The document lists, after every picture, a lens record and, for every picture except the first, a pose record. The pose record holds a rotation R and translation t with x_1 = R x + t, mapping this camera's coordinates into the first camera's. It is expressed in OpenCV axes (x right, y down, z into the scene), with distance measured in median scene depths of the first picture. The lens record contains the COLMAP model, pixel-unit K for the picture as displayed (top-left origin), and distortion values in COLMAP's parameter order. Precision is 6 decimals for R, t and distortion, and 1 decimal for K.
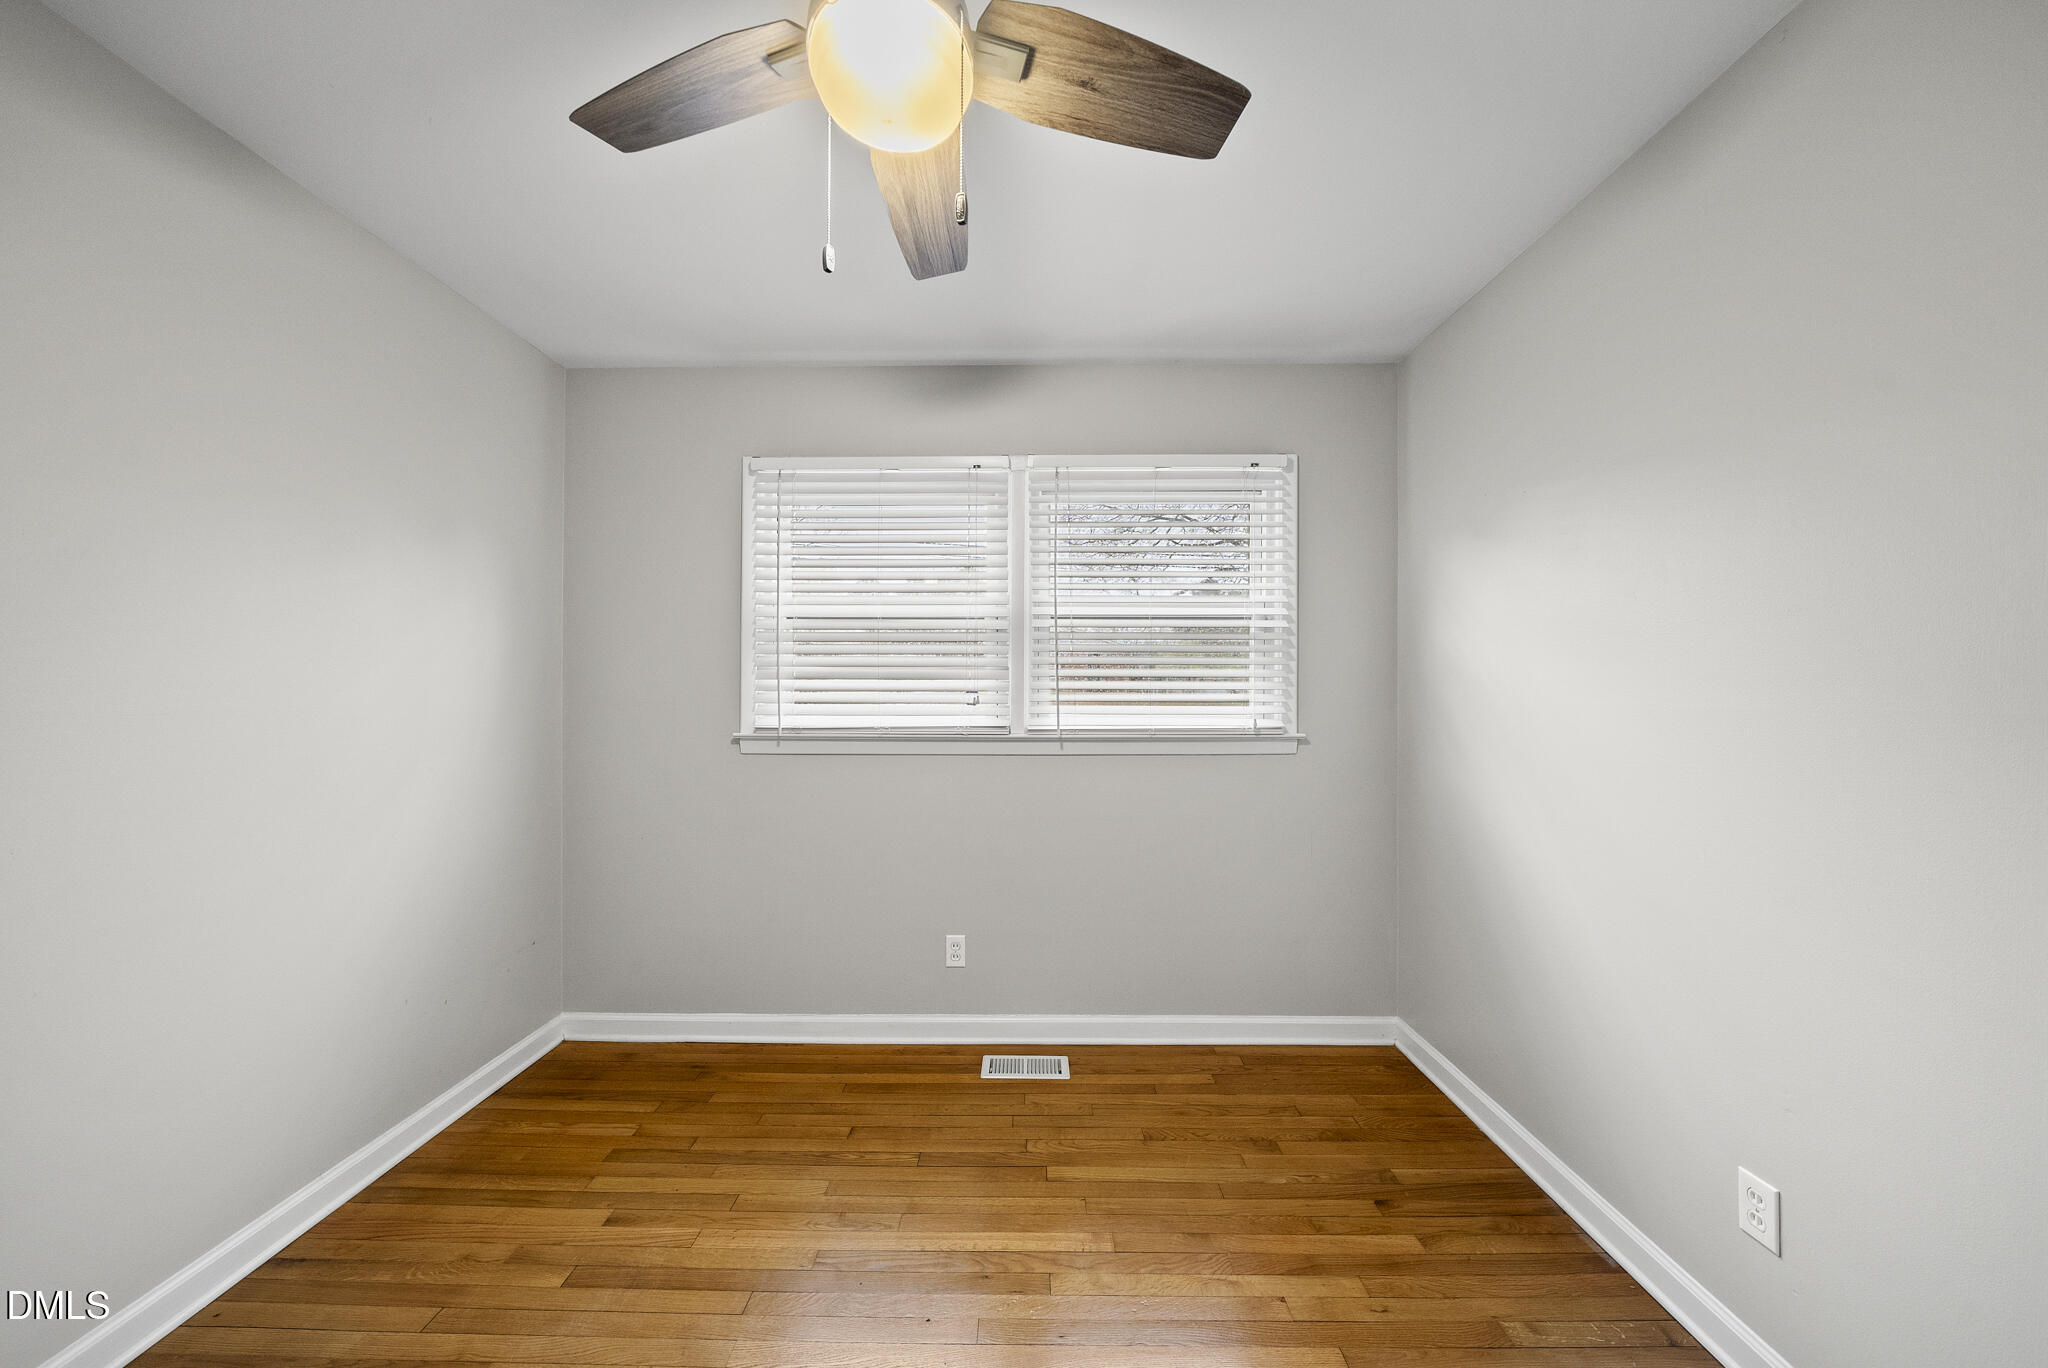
lens RADIAL K [[705.1, 0, 1022.5], [0, 705.1, 664.1], [0, 0, 1]] dist [-0.001651, -0.001959]
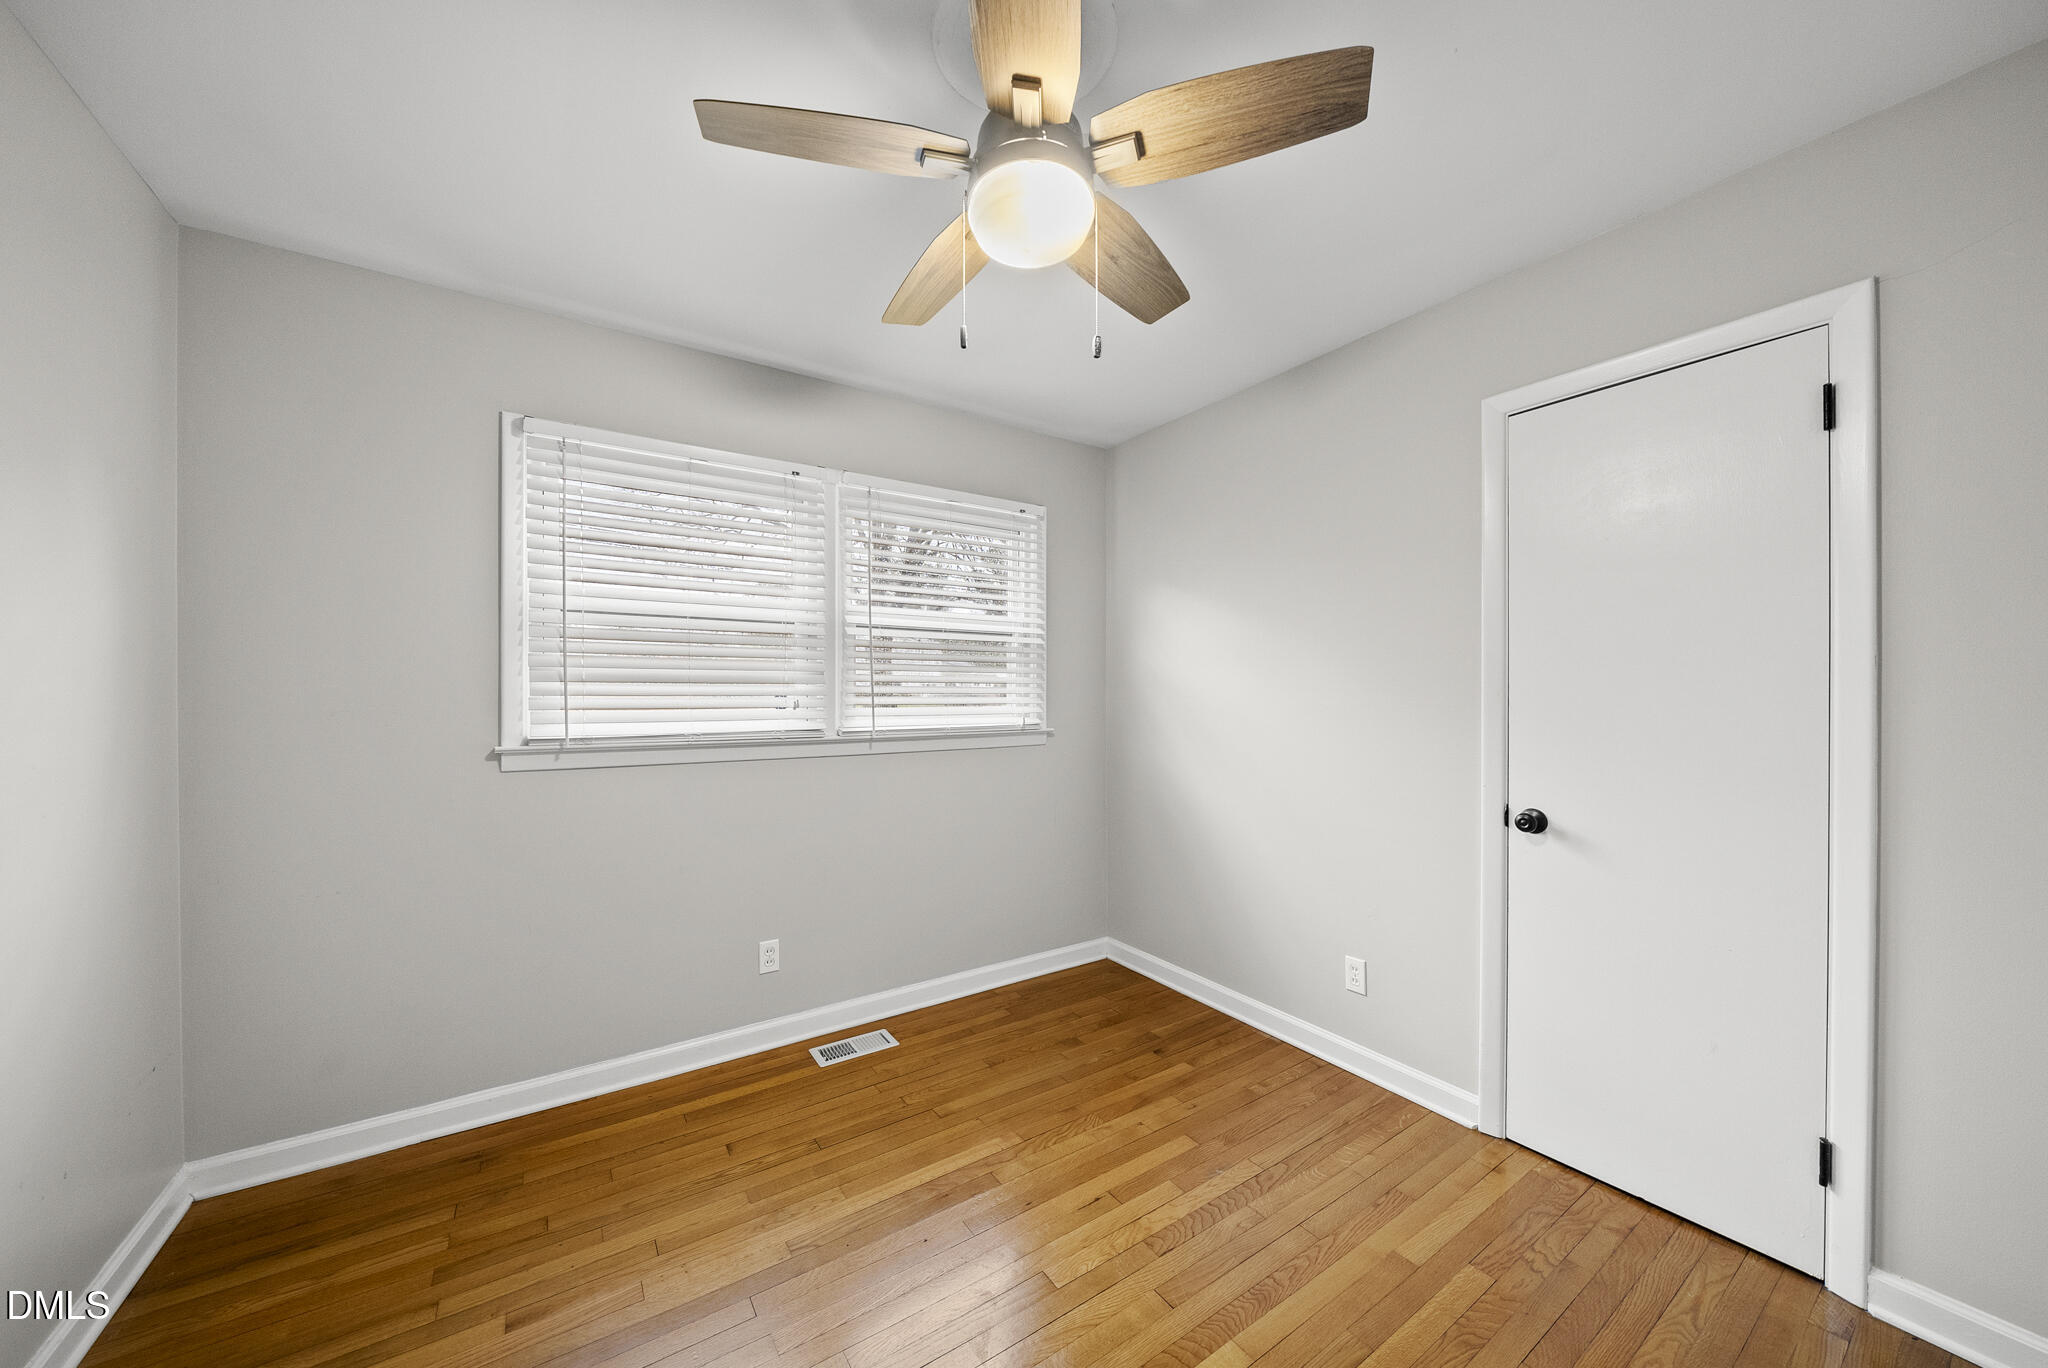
lens RADIAL K [[705.1, 0, 1022.5], [0, 705.1, 664.1], [0, 0, 1]] dist [-0.001651, -0.001959]
pose [[0.828303, 0.022492, 0.559828, -0.380748], [-0.019862, 0.999745, -0.010778, -0.002124], [-0.559928, -0.002192, 0.828538, -0.024944]]
